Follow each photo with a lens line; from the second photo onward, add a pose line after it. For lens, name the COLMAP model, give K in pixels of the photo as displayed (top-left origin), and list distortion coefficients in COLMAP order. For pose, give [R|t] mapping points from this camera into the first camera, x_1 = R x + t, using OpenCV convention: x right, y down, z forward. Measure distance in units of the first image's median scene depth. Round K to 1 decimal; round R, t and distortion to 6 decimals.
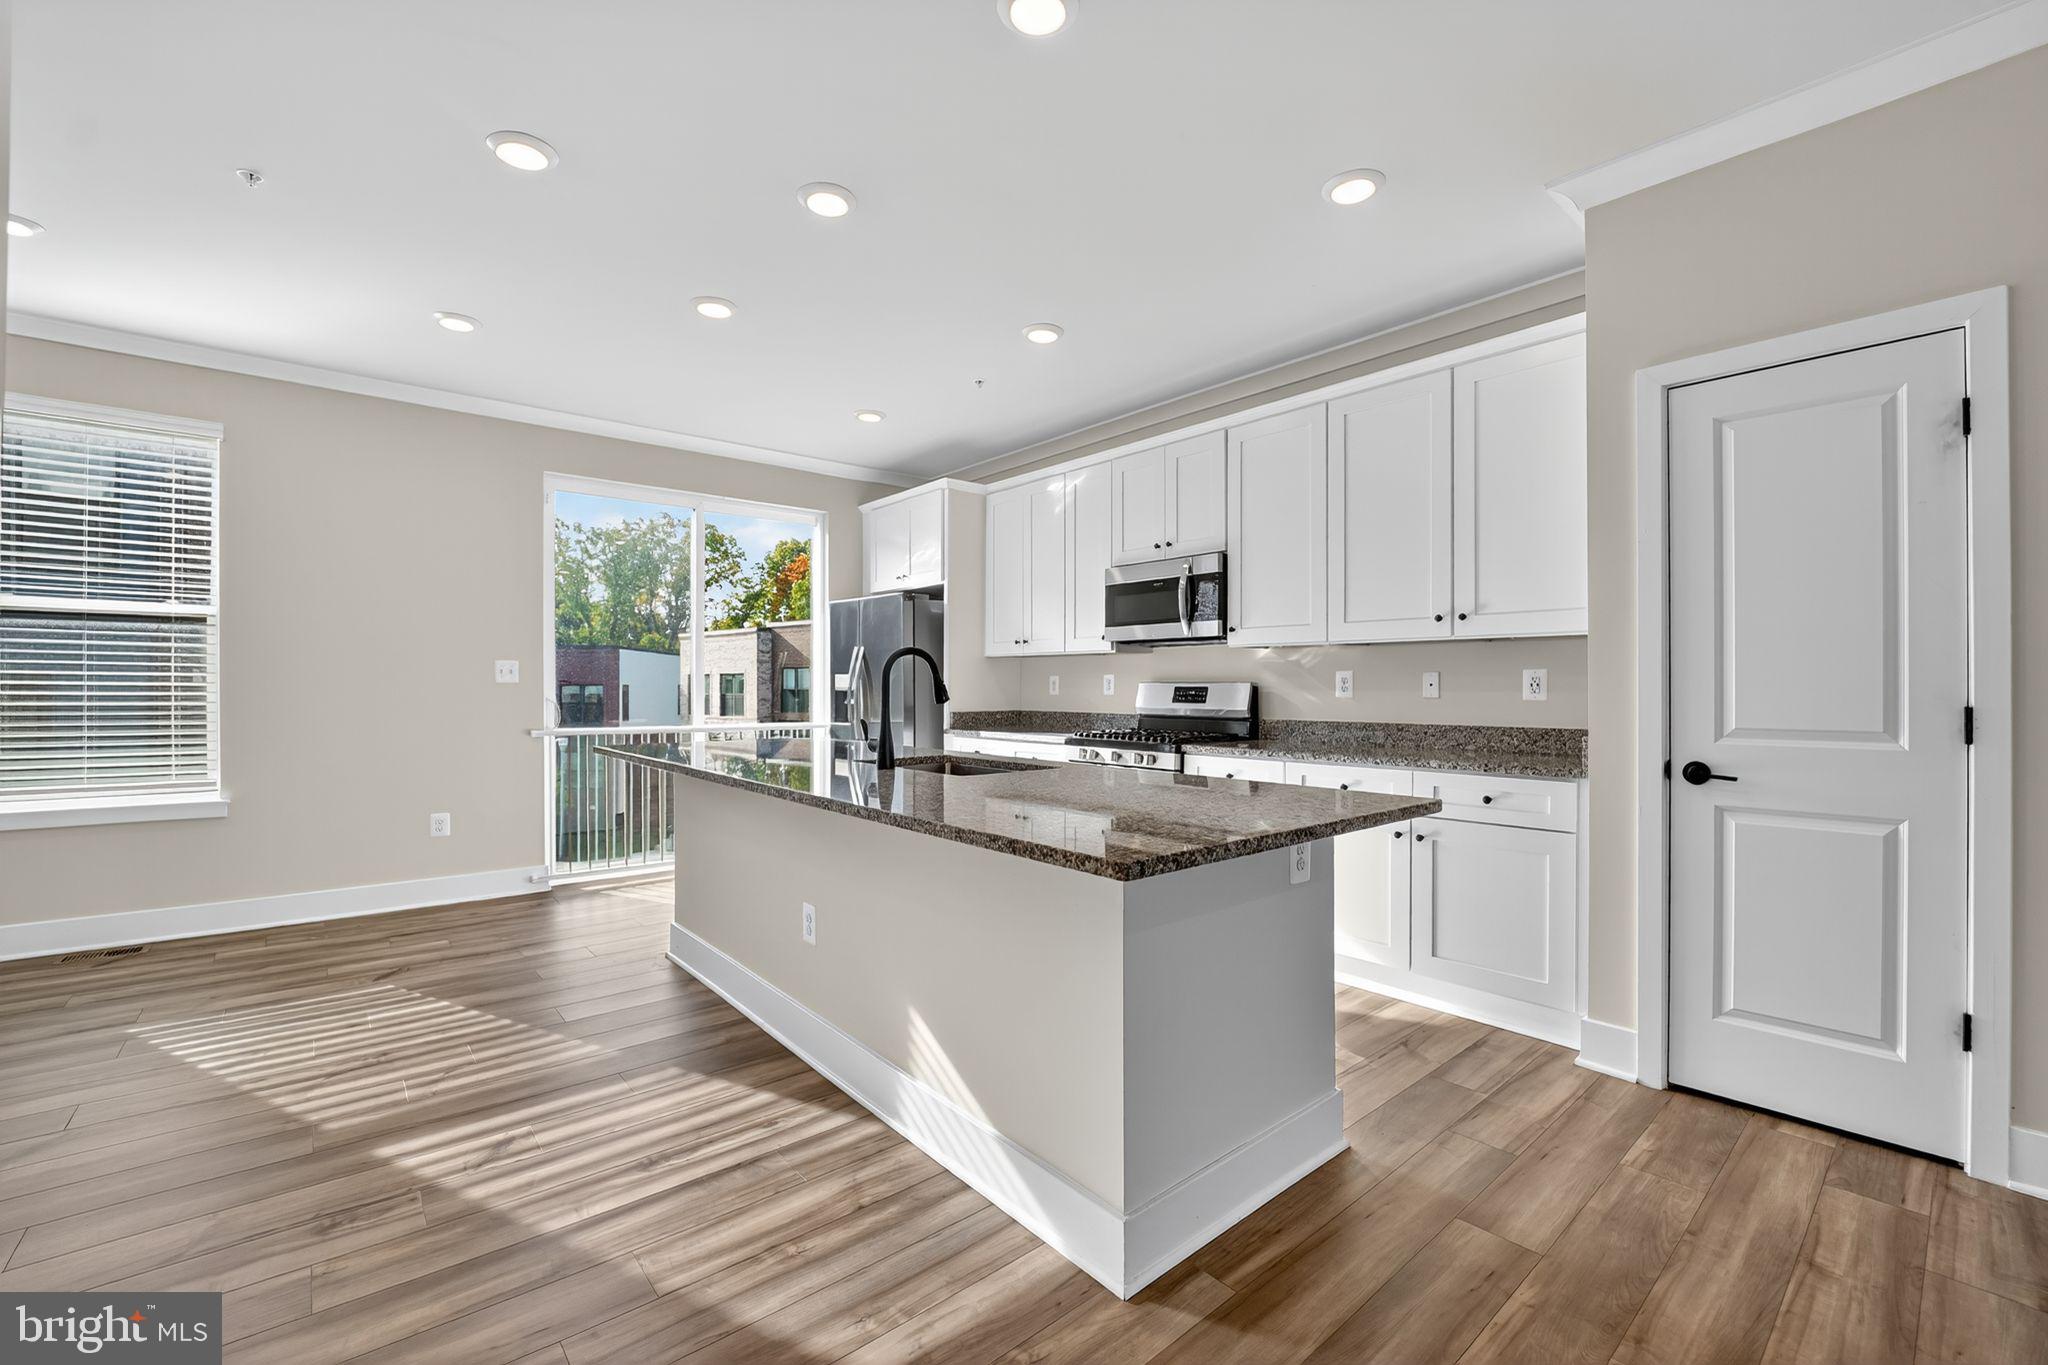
lens RADIAL K [[848.7, 0, 1032.7], [0, 848.7, 685.2], [0, 0, 1]] dist [-0.023523, -0.000056]
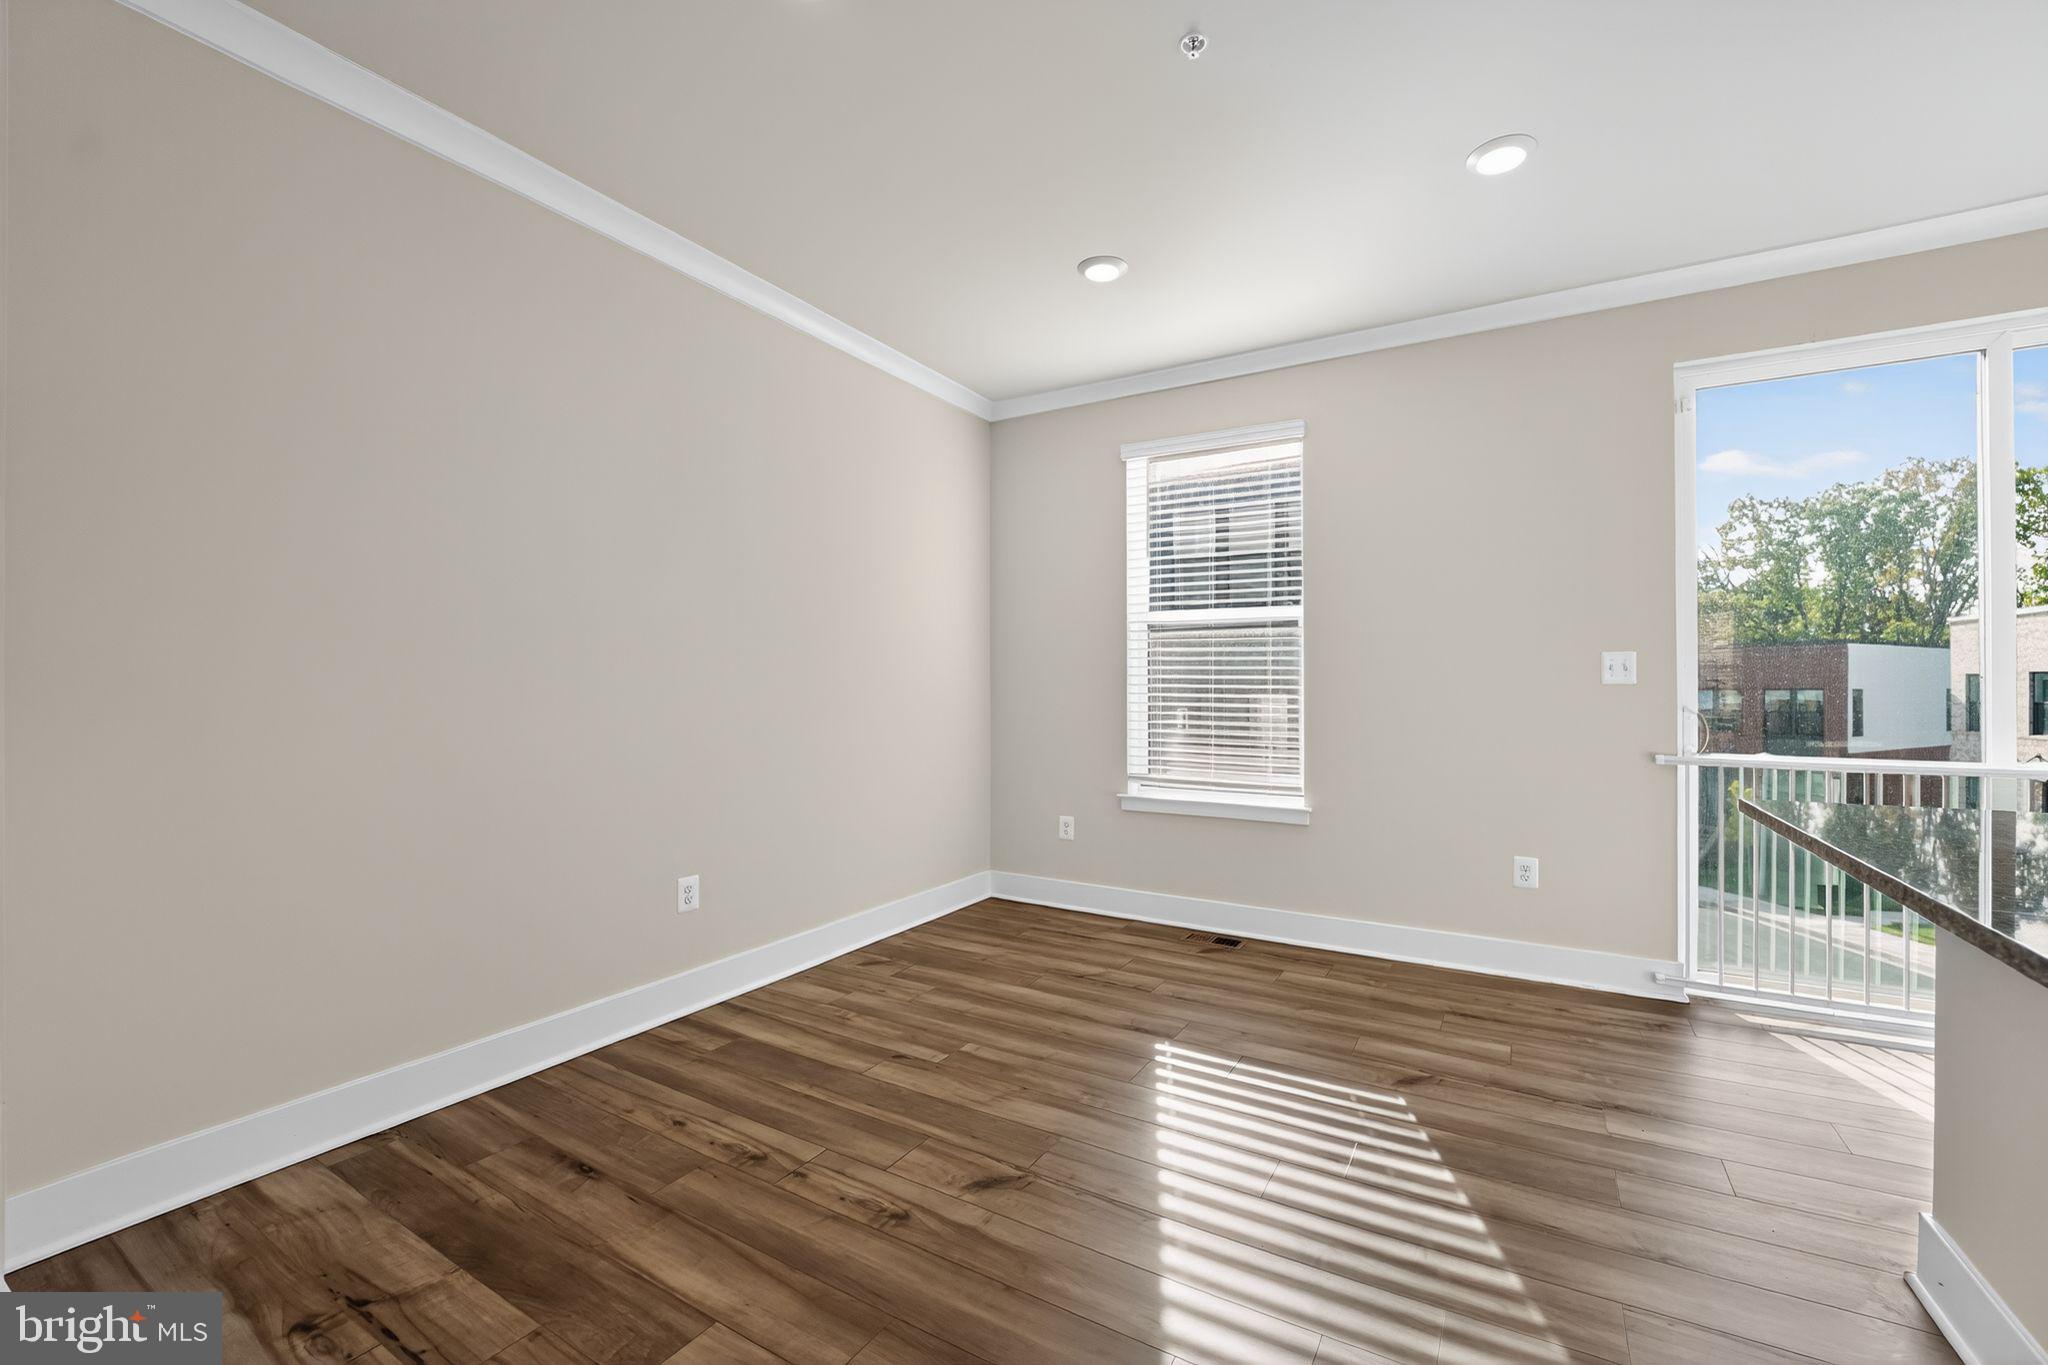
lens RADIAL K [[834.2, 0, 1024.0], [0, 834.2, 682.5], [0, 0, 1]] dist [-0.022272, -0.000423]
pose [[0.316559, -0.008155, -0.948538, -0.134431], [-0.000088, 0.999963, -0.008626, 0.001641], [0.948573, 0.002814, 0.316547, 0.317144]]
